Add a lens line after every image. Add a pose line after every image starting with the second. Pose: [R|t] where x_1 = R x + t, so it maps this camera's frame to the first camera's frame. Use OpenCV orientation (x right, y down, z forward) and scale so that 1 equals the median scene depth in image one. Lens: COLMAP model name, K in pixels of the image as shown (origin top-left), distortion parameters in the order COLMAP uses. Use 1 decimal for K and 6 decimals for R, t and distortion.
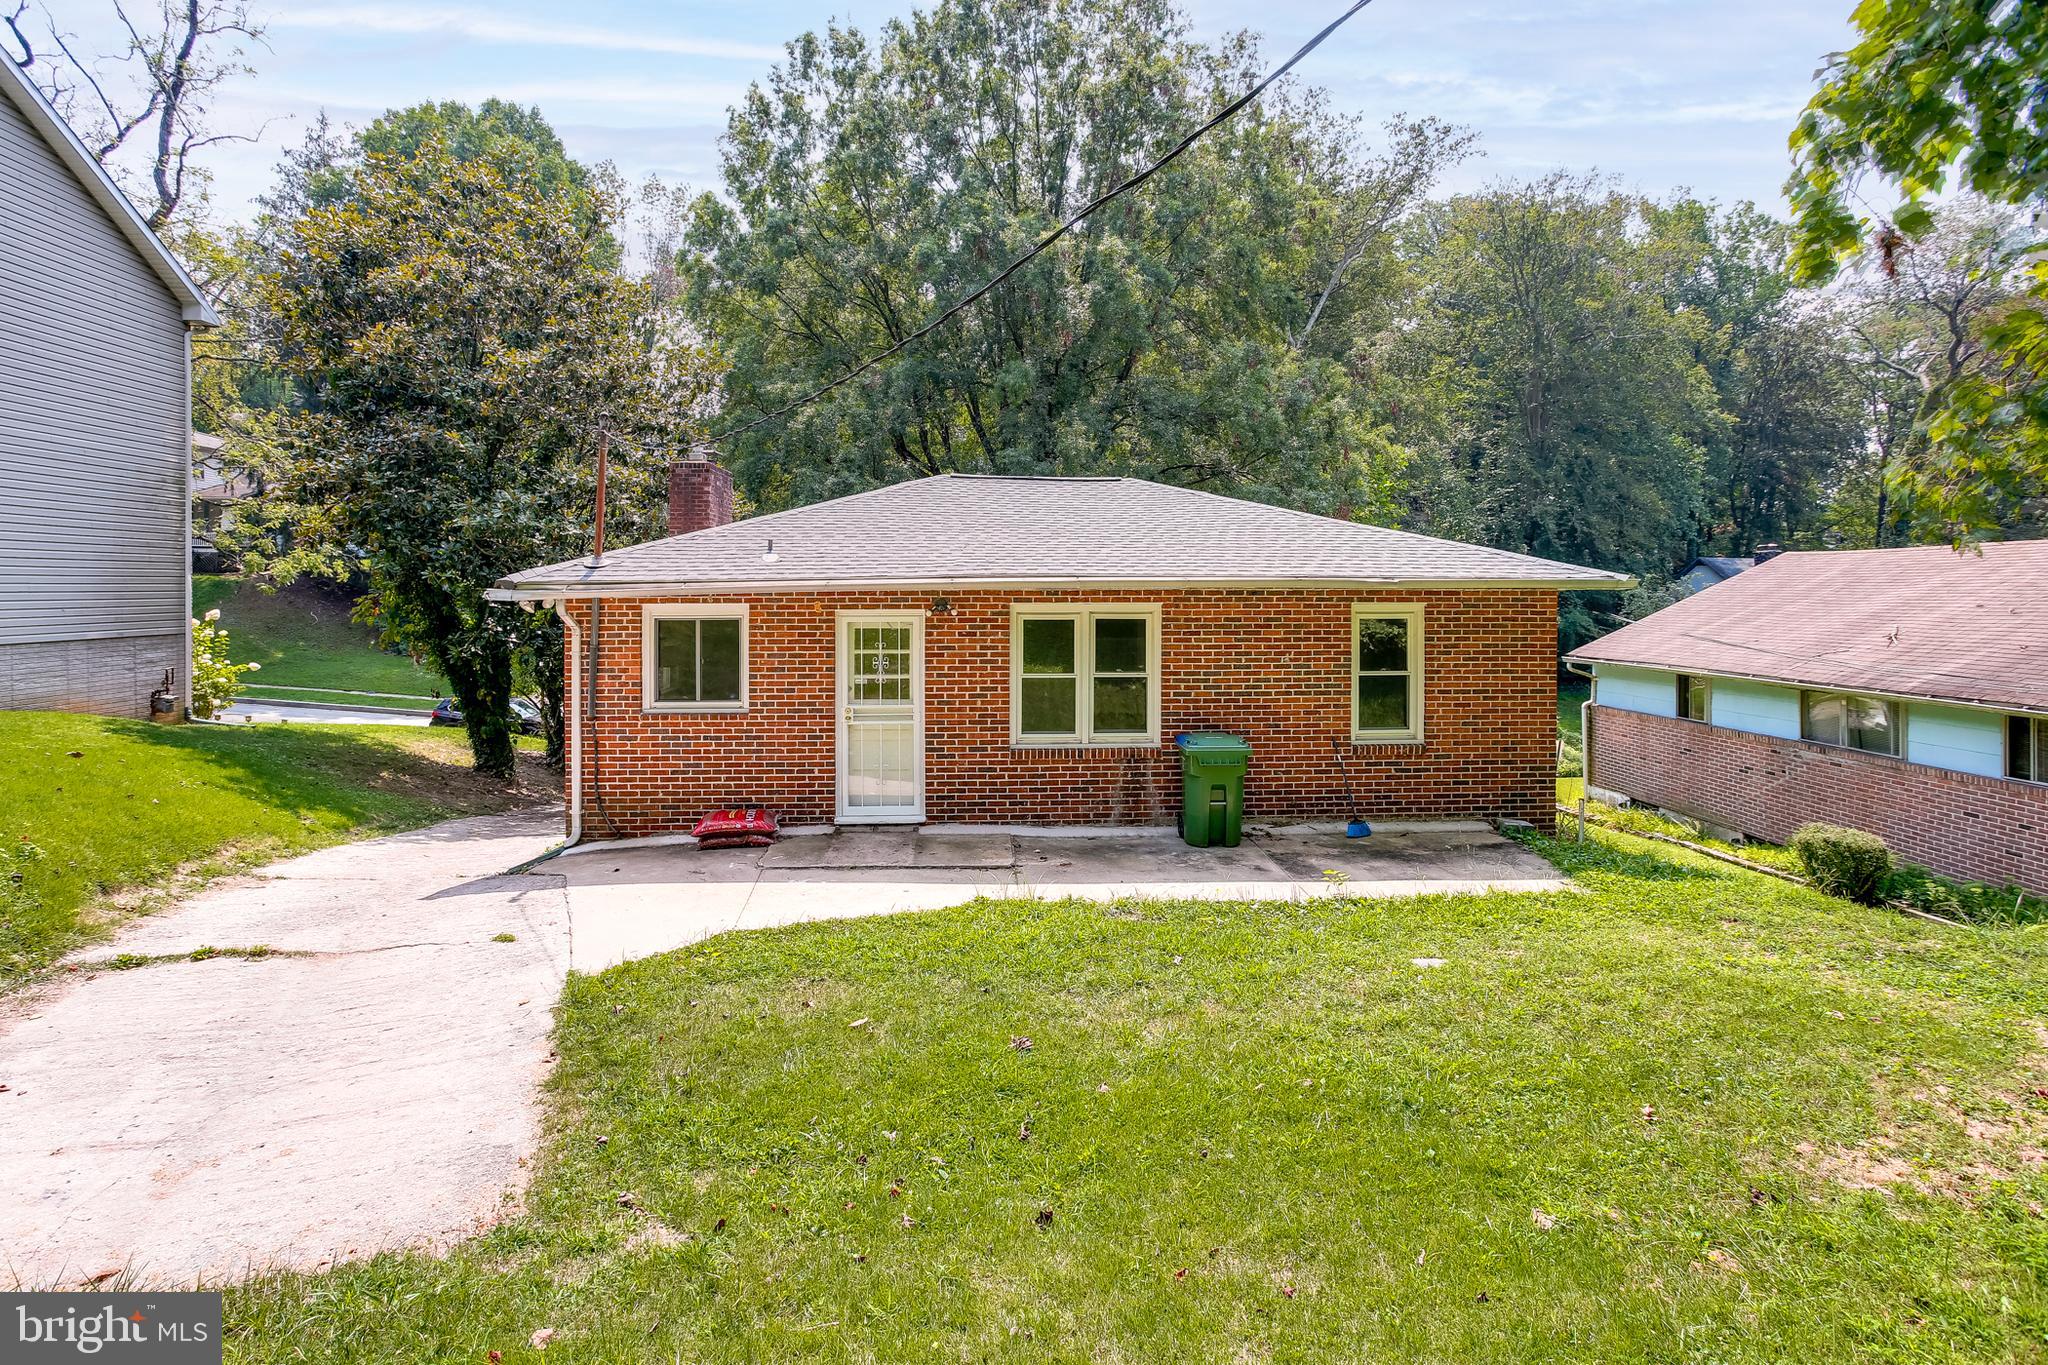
lens RADIAL K [[997.5, 0, 1030.1], [0, 997.5, 674.1], [0, 0, 1]] dist [-0.047547, 0.026908]
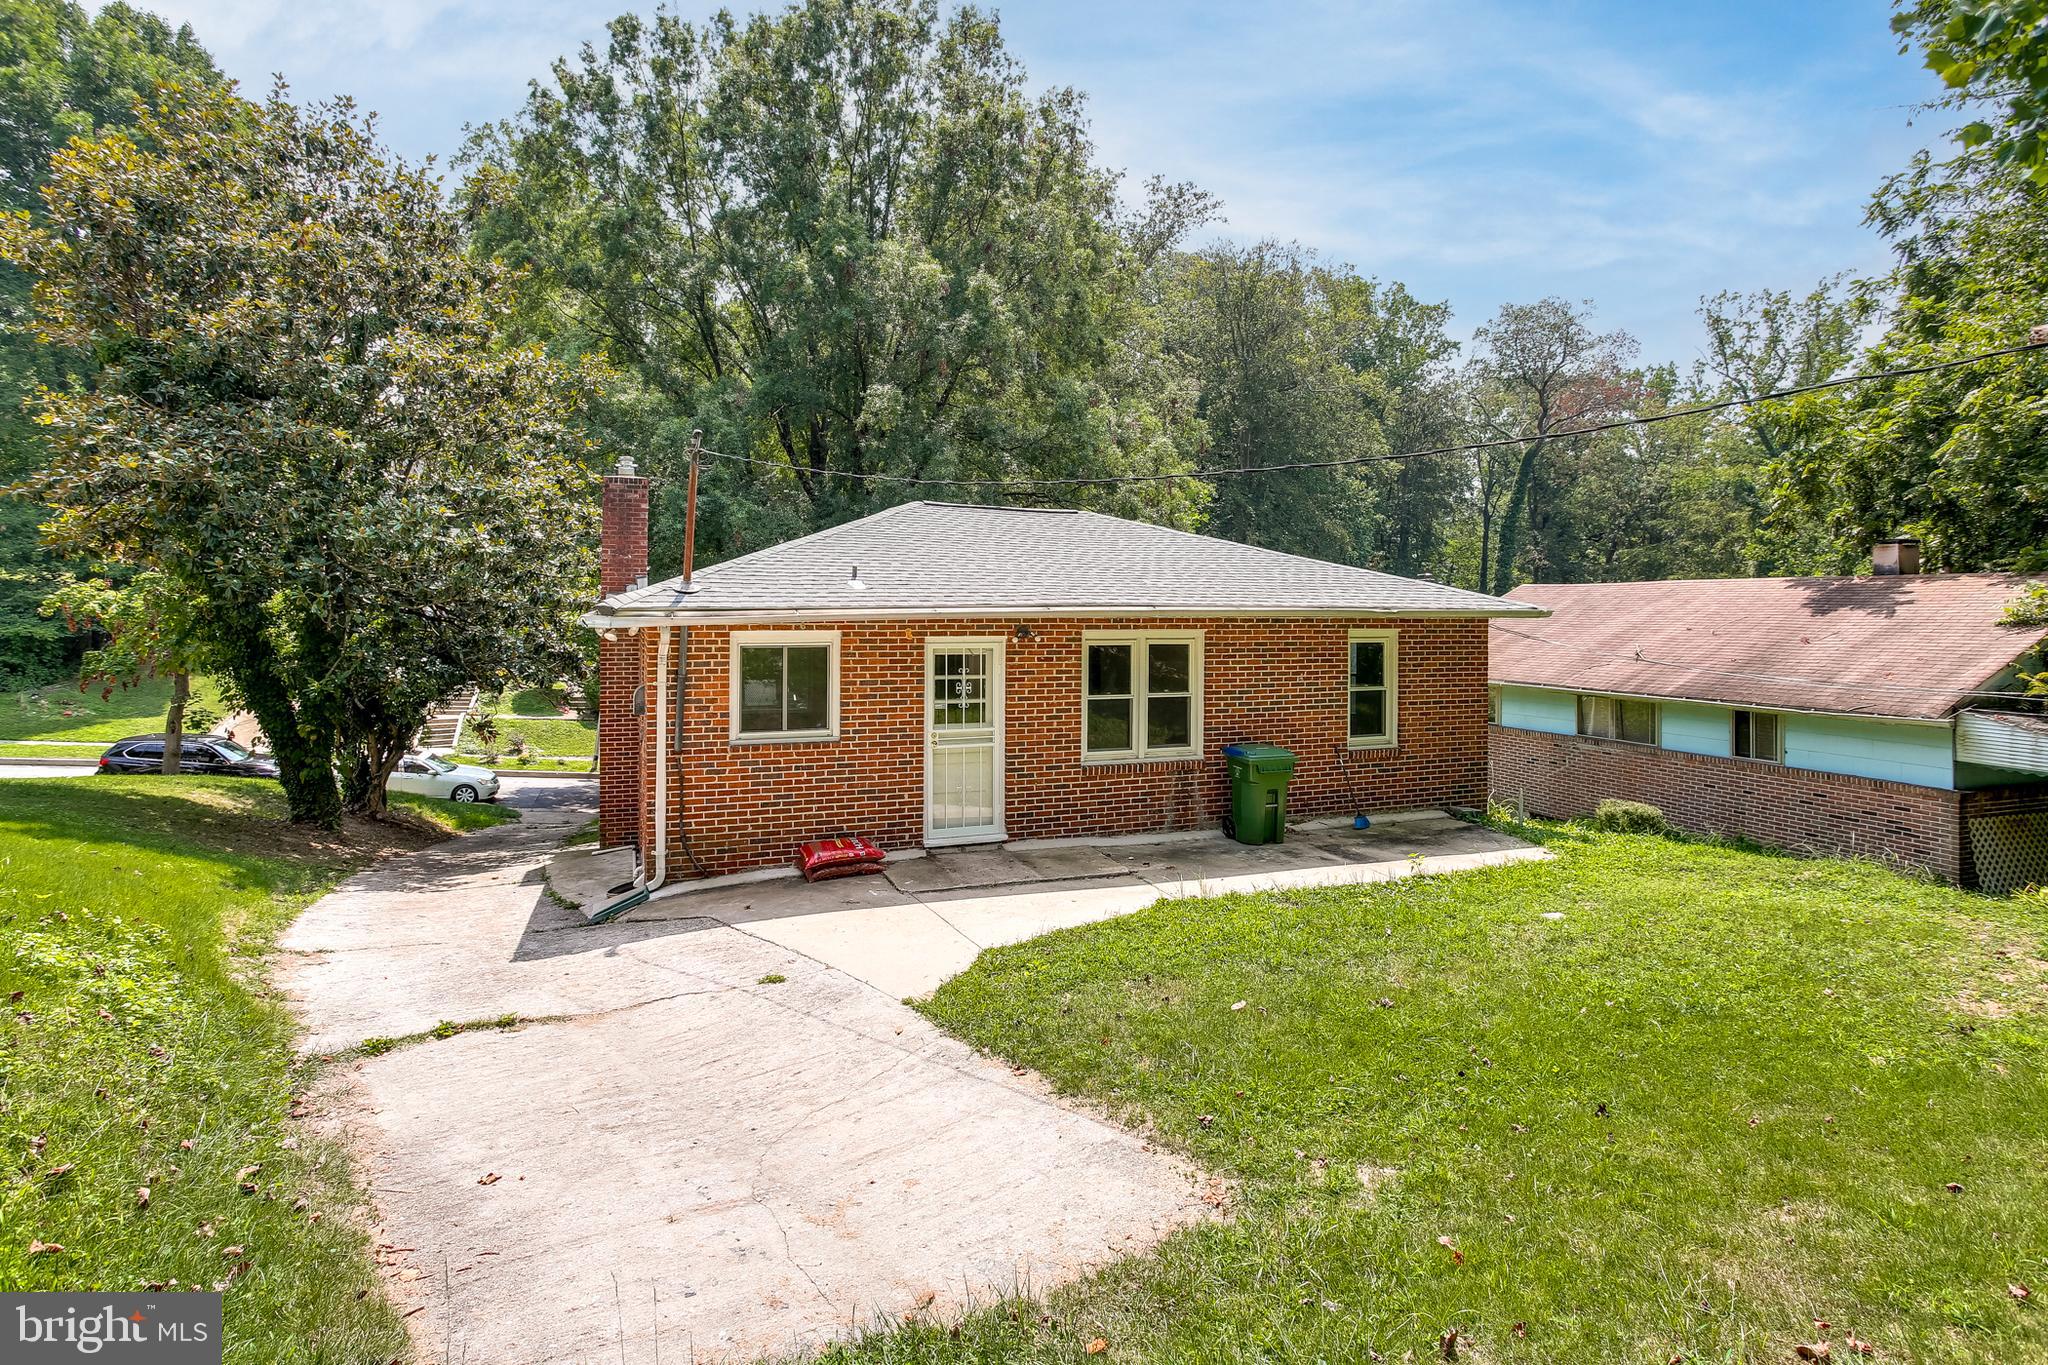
lens RADIAL K [[1005.3, 0, 1020.4], [0, 1005.3, 691.2], [0, 0, 1]] dist [-0.048442, 0.025737]
pose [[0.953631, -0.019611, 0.300339, -0.405870], [0.020409, 0.999792, 0.000480, -0.007178], [-0.300285, 0.005672, 0.953833, -0.009152]]
